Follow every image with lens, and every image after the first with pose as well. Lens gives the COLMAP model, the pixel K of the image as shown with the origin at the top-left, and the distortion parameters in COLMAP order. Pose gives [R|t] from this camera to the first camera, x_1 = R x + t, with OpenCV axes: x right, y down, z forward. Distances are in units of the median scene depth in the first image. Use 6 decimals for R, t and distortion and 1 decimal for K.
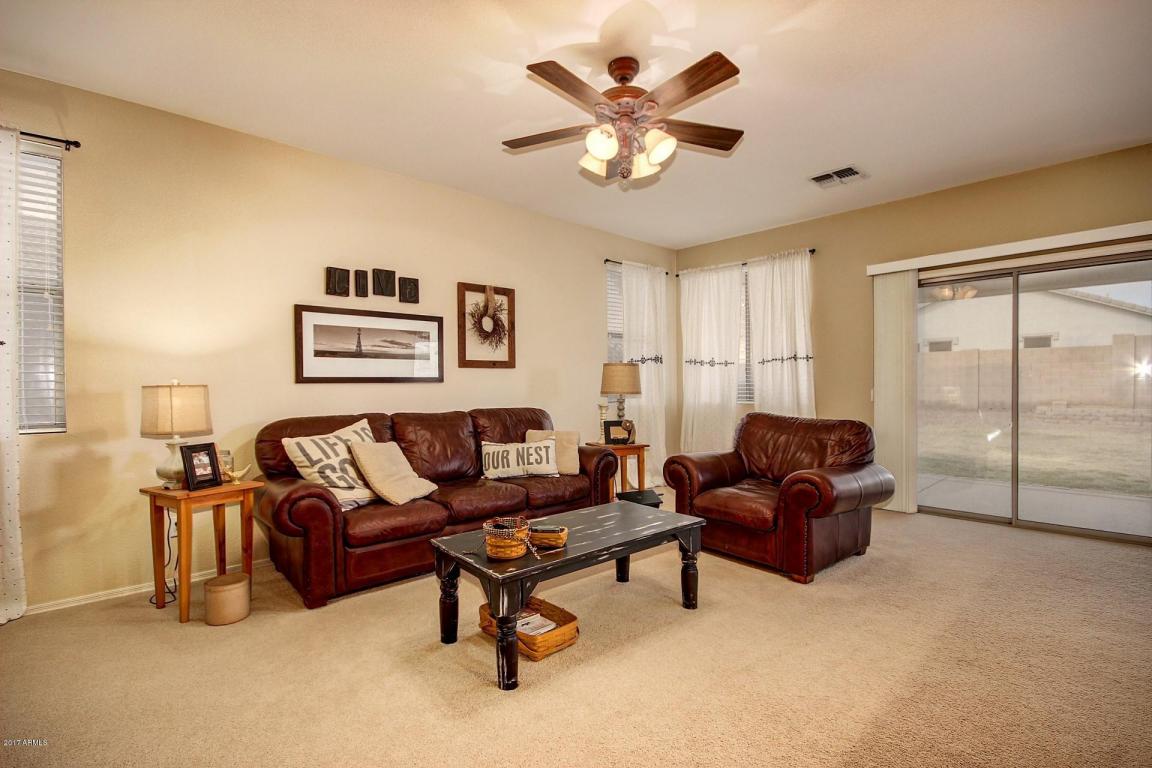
lens RADIAL K [[534.9, 0, 569.3], [0, 534.9, 391.2], [0, 0, 1]] dist [-0.008515, -0.003687]
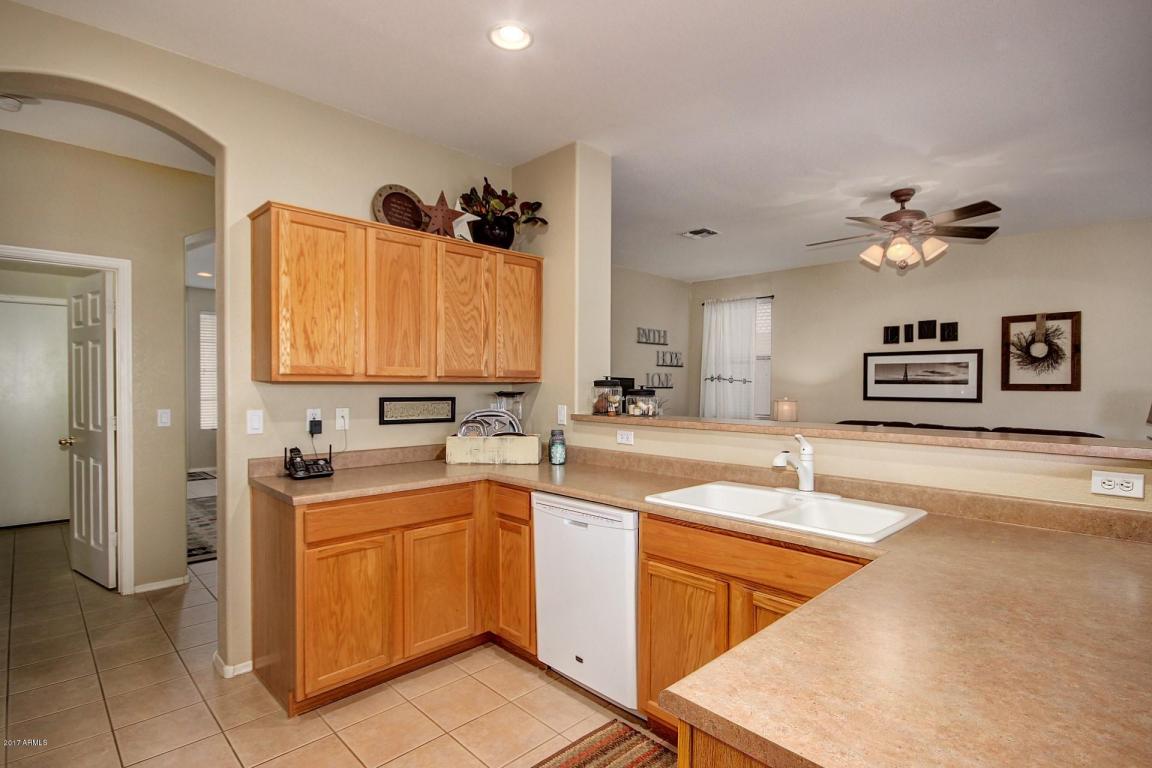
lens RADIAL K [[566.6, 0, 582.4], [0, 566.6, 391.2], [0, 0, 1]] dist [-0.000091, 0.000594]
pose [[0.036105, 0.020993, -0.999127, 1.019020], [-0.020652, 0.999581, 0.020257, -0.050597], [0.999135, 0.019903, 0.036523, 0.051290]]
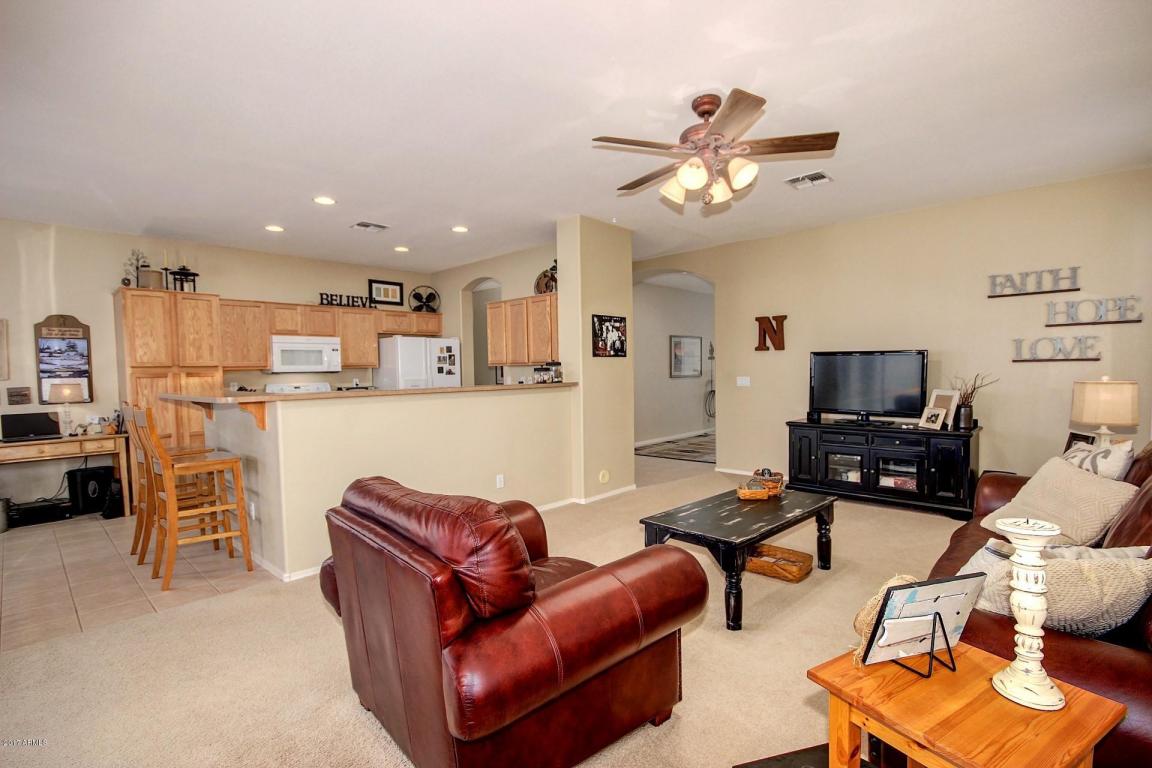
lens RADIAL K [[544.2, 0, 584.1], [0, 544.2, 390.8], [0, 0, 1]] dist [-0.005455, 0.000475]
pose [[-0.996928, 0.029682, -0.072475, 0.282847], [0.025483, 0.997980, 0.058195, -0.055772], [0.074056, 0.056169, -0.995671, 1.334940]]
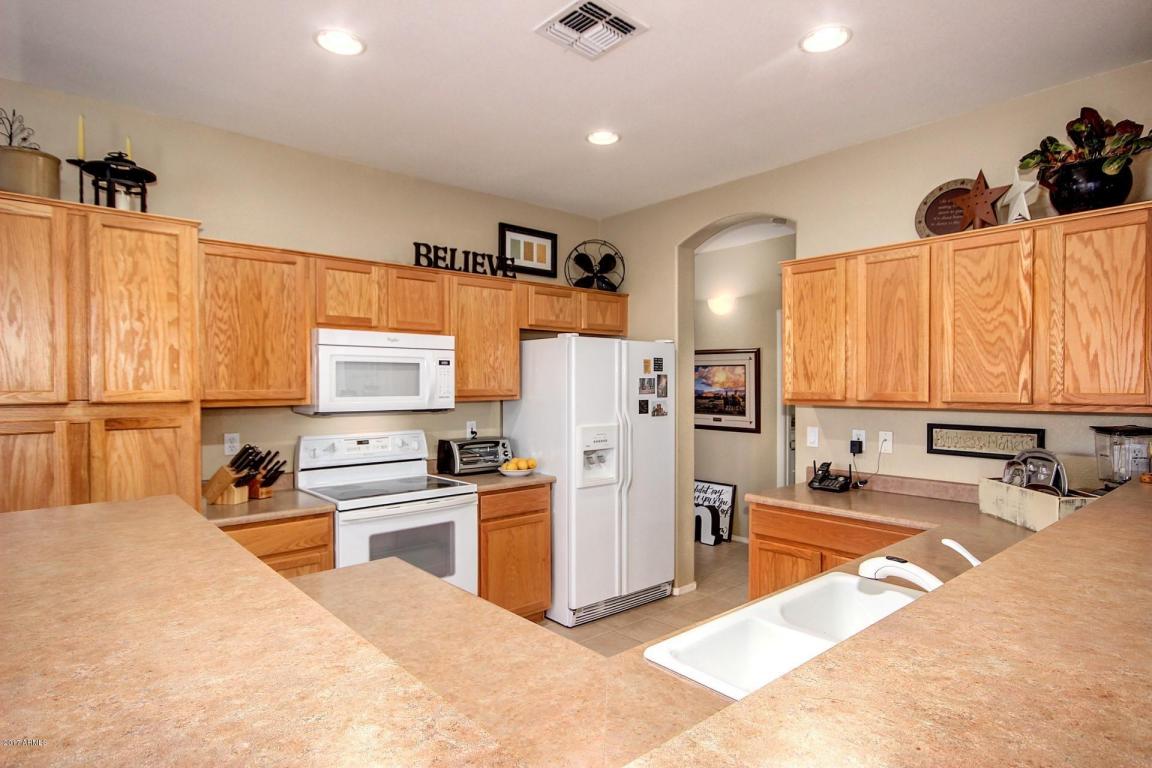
lens RADIAL K [[632.3, 0, 582.2], [0, 632.3, 389.9], [0, 0, 1]] dist [0.001733, 0.002502]
pose [[-0.999722, 0.008870, 0.021841, 0.676598], [0.009457, 0.999592, 0.026936, -0.084968], [-0.021593, 0.027135, -0.999399, 0.562153]]
